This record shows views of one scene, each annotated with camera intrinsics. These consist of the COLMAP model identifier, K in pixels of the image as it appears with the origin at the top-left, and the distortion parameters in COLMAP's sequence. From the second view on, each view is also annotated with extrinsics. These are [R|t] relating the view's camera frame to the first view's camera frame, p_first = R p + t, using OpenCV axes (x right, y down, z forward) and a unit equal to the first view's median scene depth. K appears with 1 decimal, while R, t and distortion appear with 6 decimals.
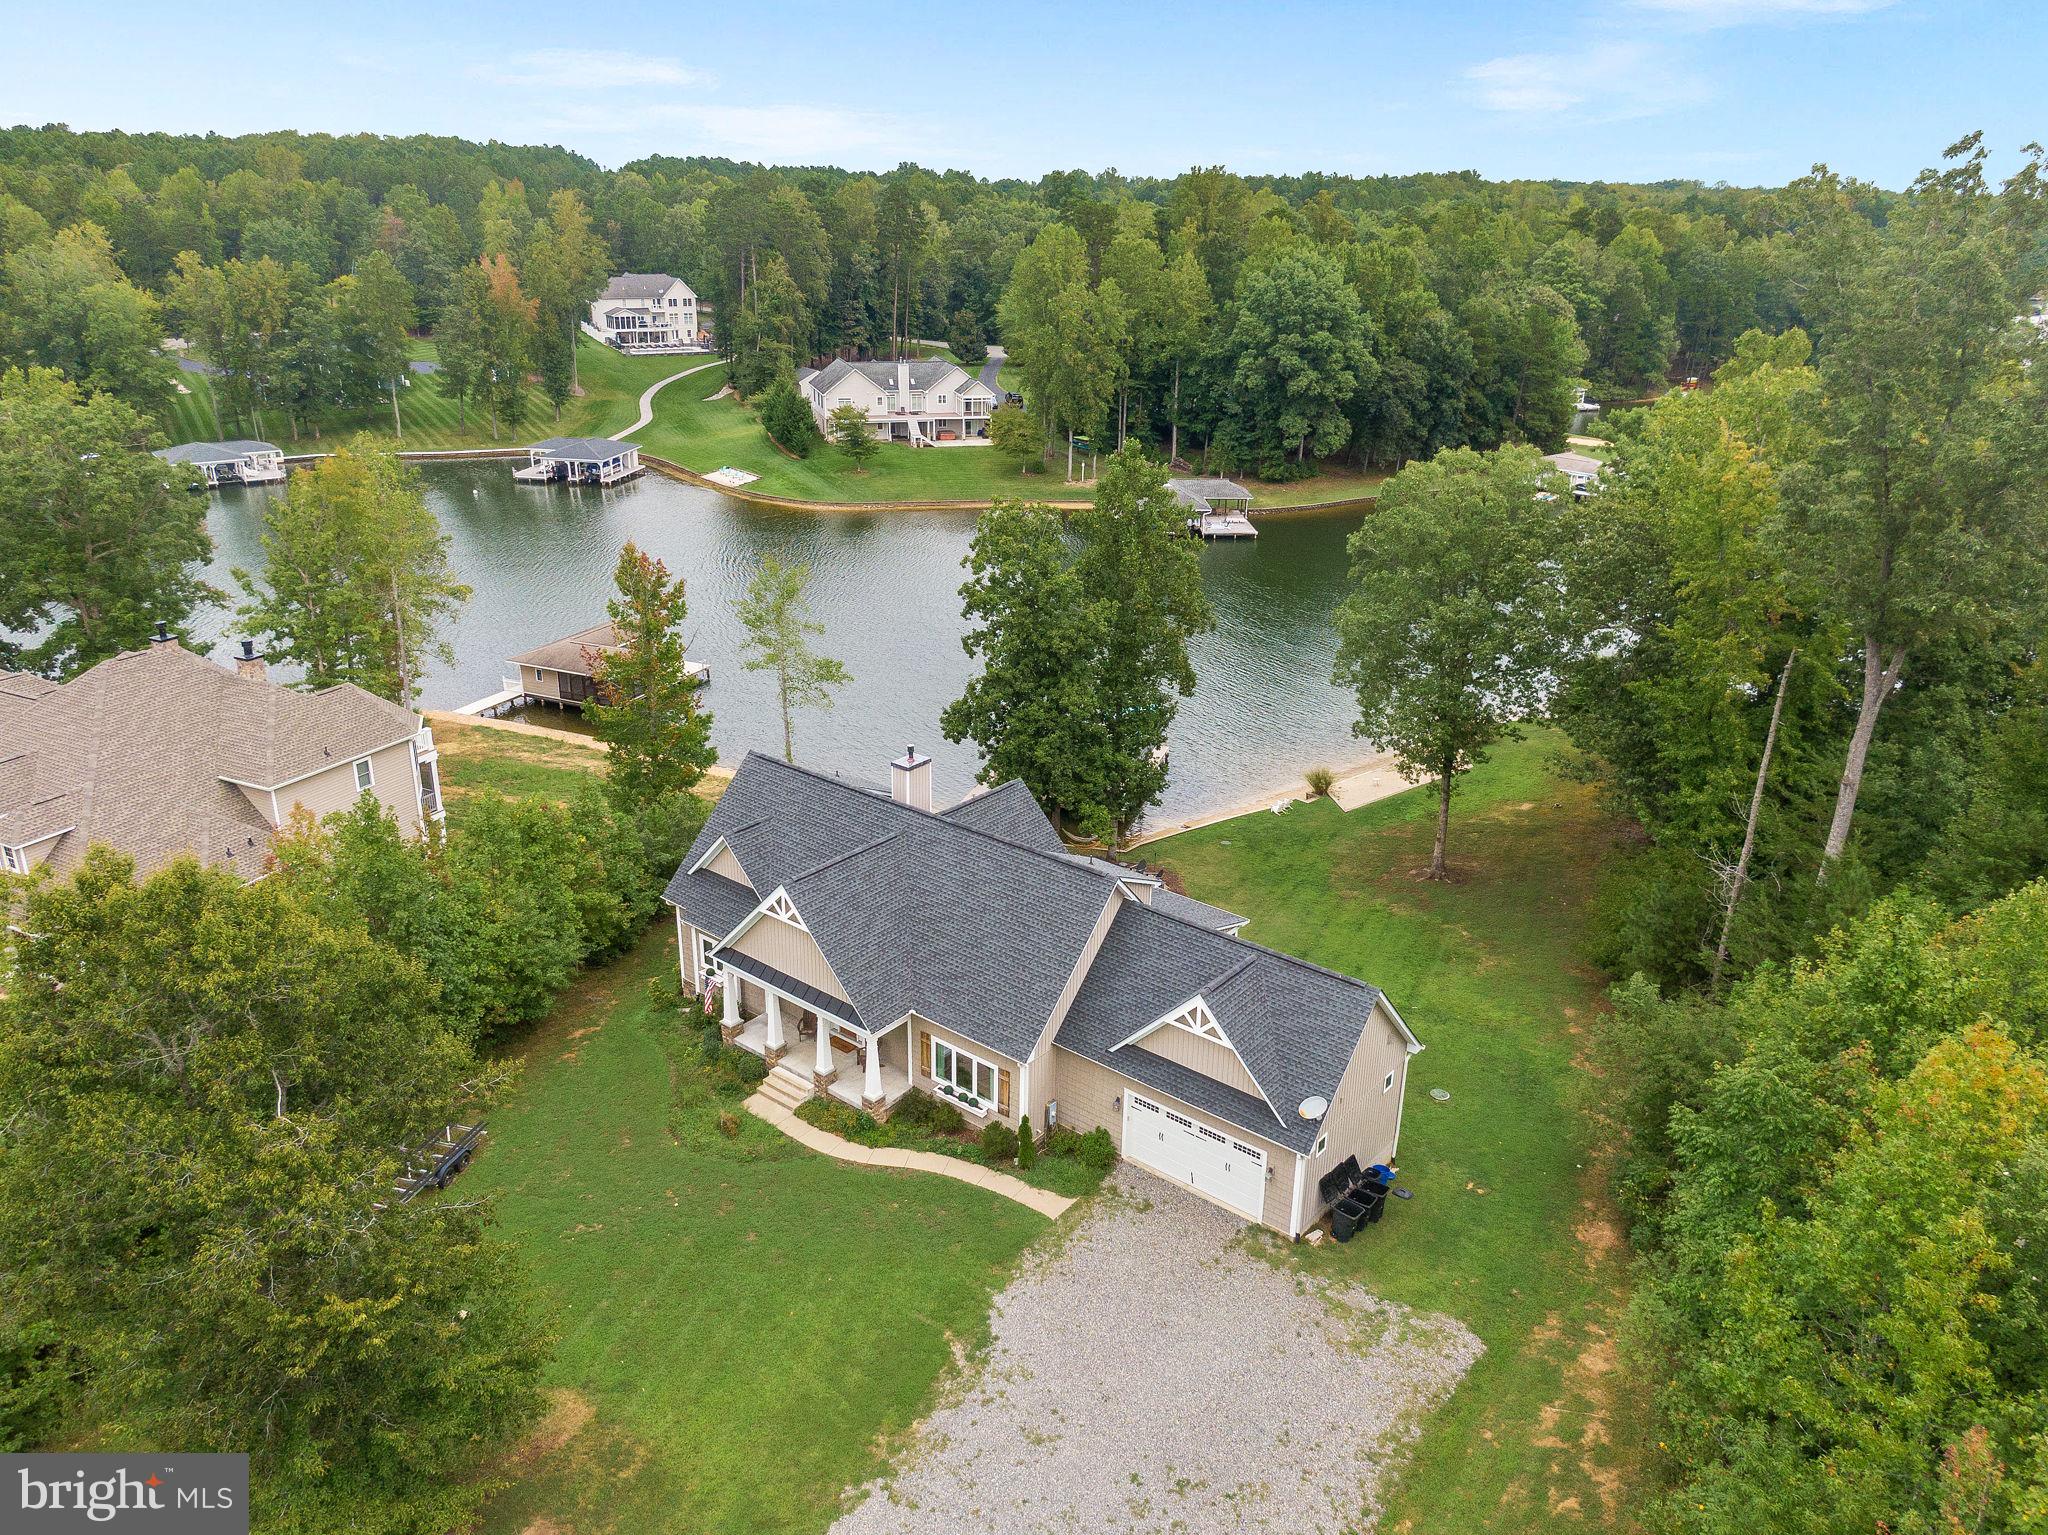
lens RADIAL K [[1455.9, 0, 1027.7], [0, 1455.9, 761.6], [0, 0, 1]] dist [0.052640, -0.088153]
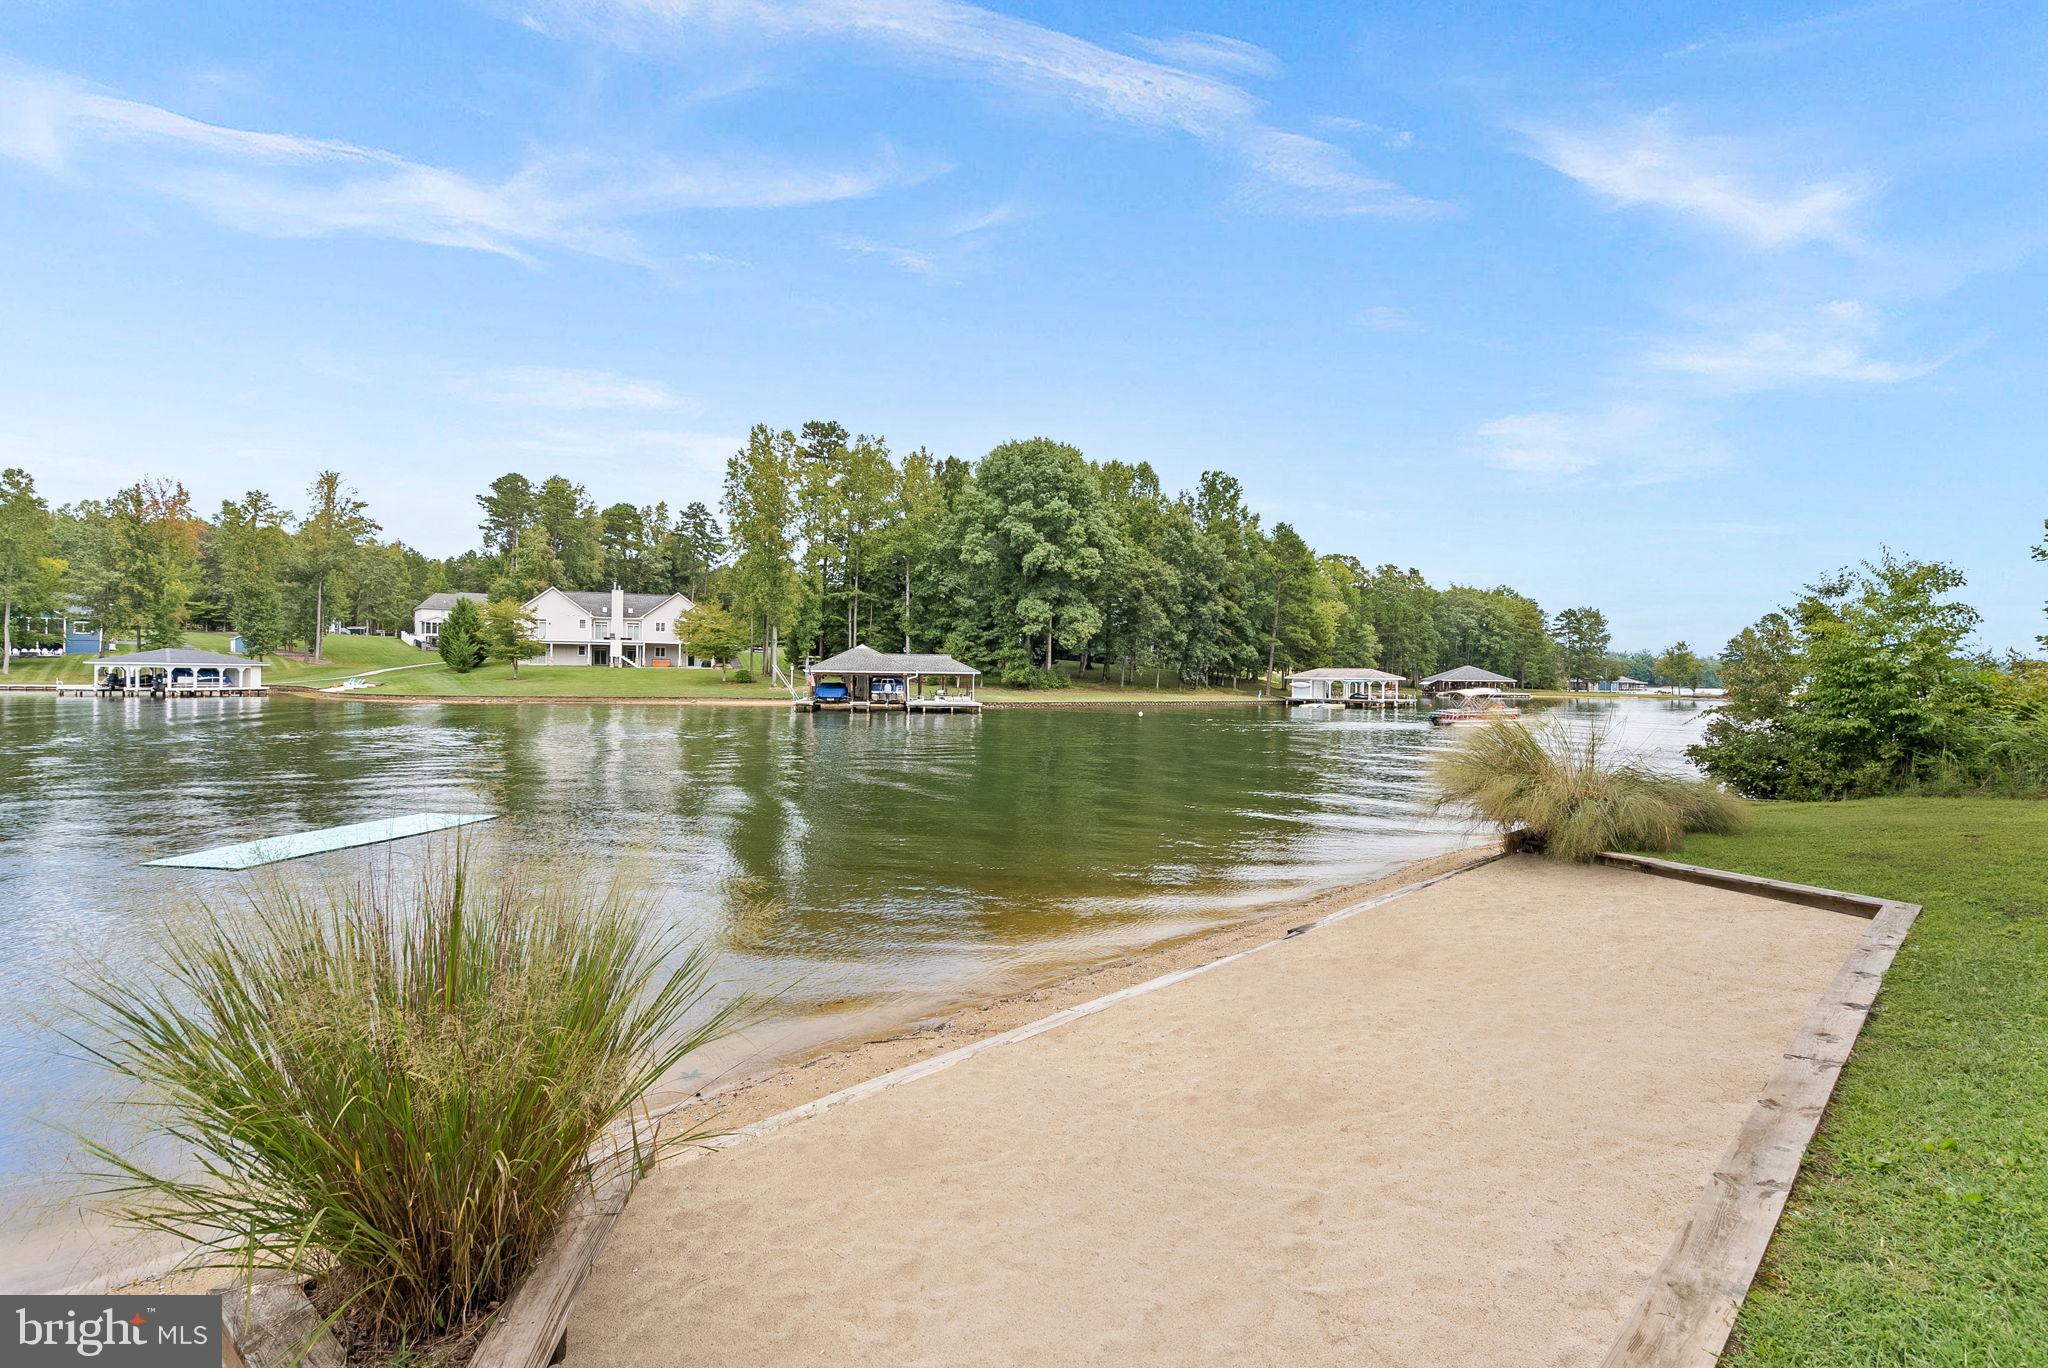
lens RADIAL K [[974.9, 0, 1022.3], [0, 974.9, 682.9], [0, 0, 1]] dist [-0.000909, 0.000286]
pose [[0.993817, -0.001427, 0.111022, 0.114630], [0.040396, 0.936036, -0.349578, 0.005995], [-0.103422, 0.351901, 0.930306, 0.498663]]
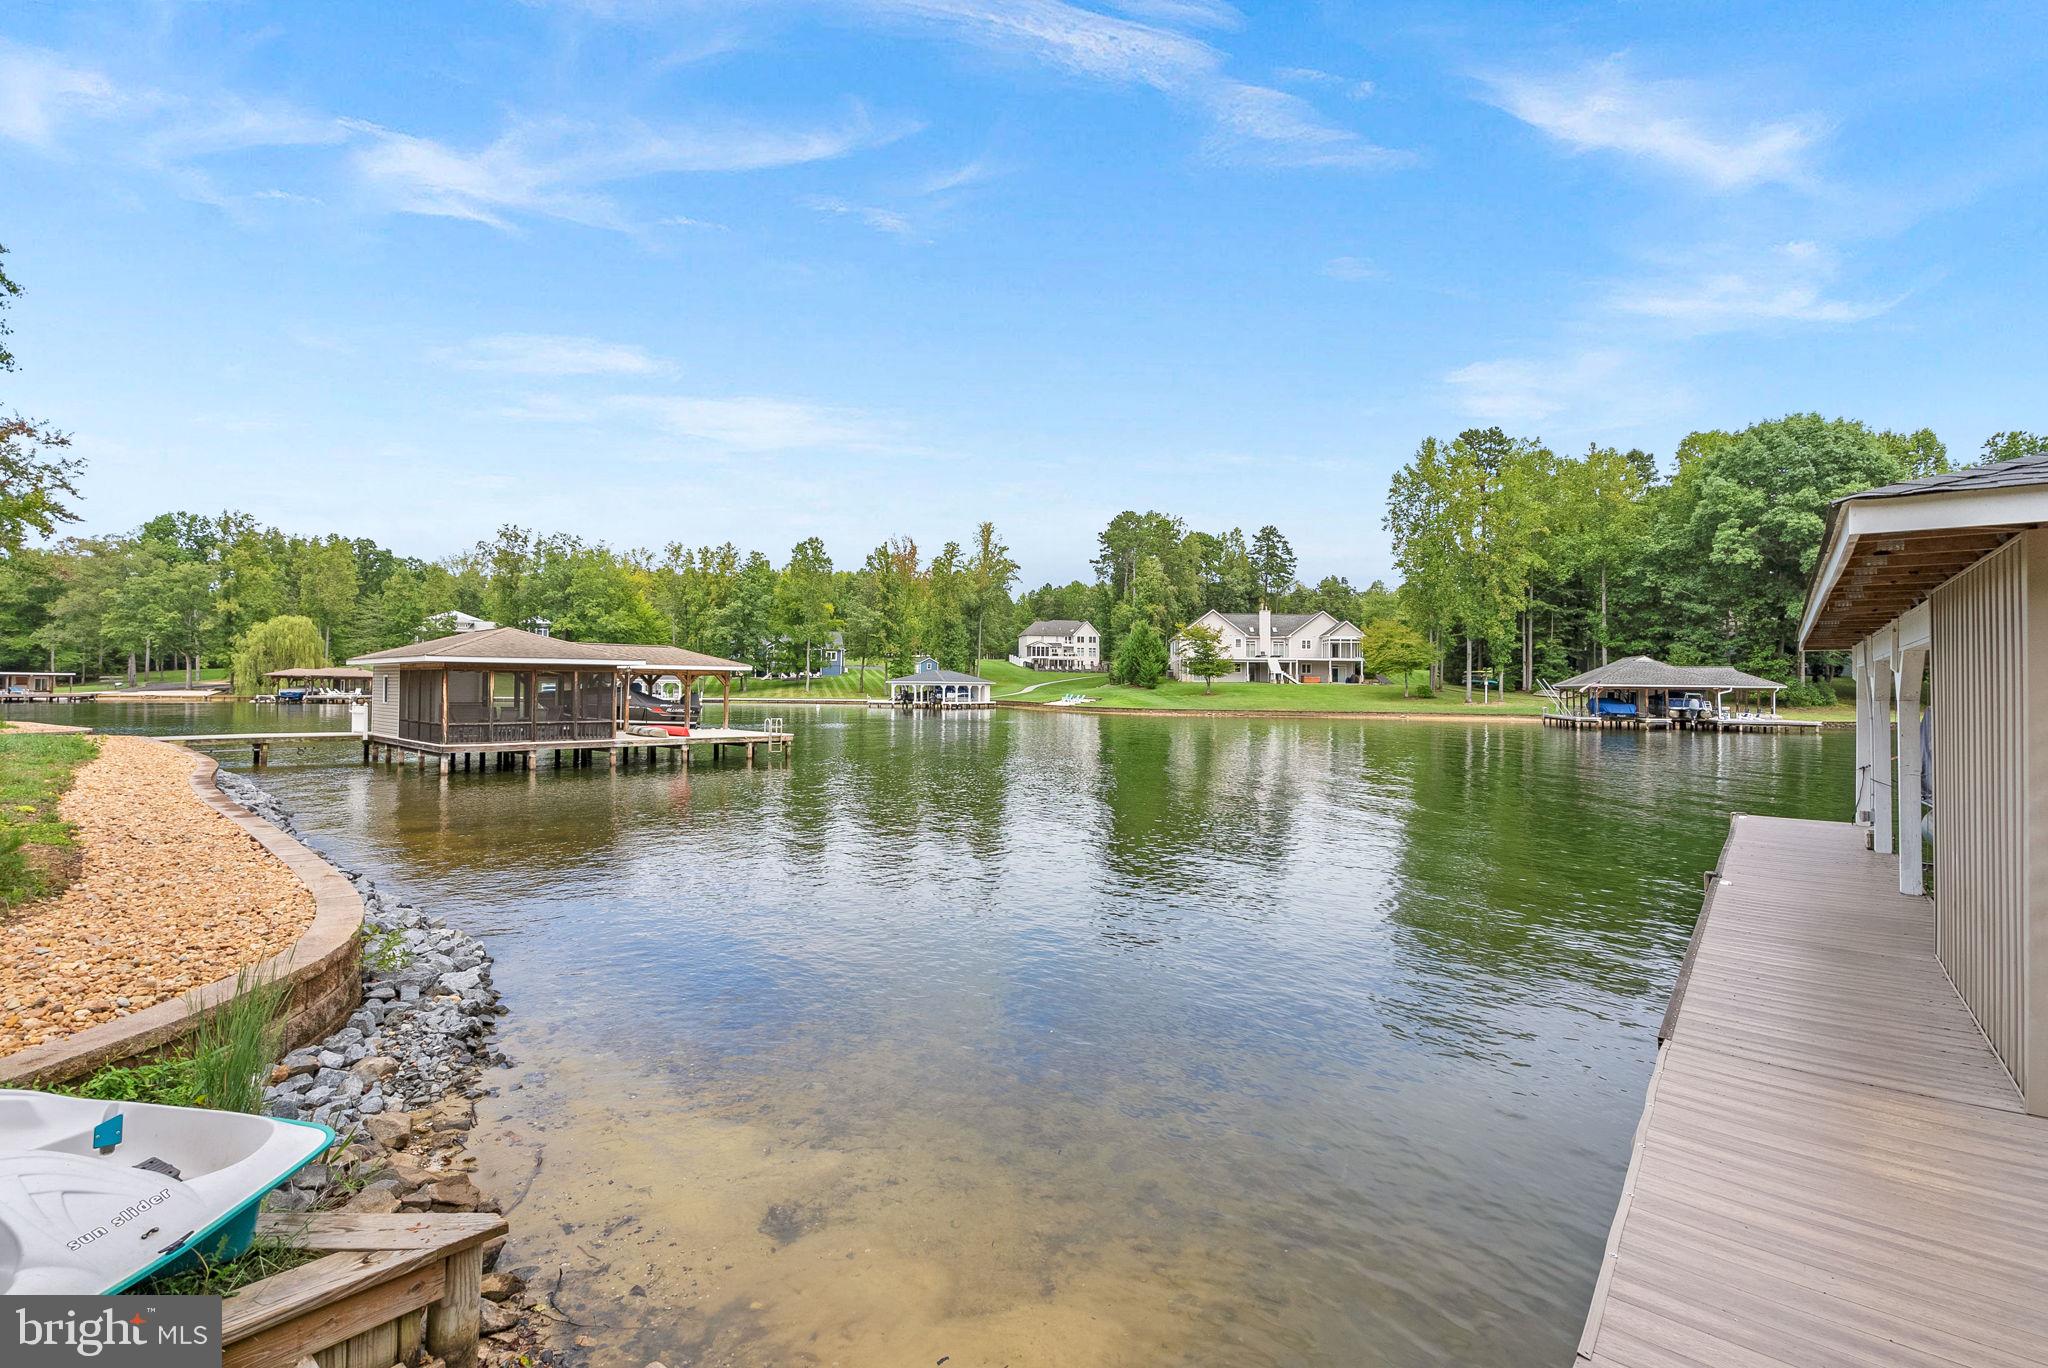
lens RADIAL K [[951.2, 0, 1022.6], [0, 951.2, 674.2], [0, 0, 1]] dist [-0.000401, 0.000509]
pose [[0.941350, -0.008114, -0.337335, -0.027881], [-0.119536, 0.926862, -0.355862, 0.011547], [0.315551, 0.375314, 0.871531, 0.485519]]
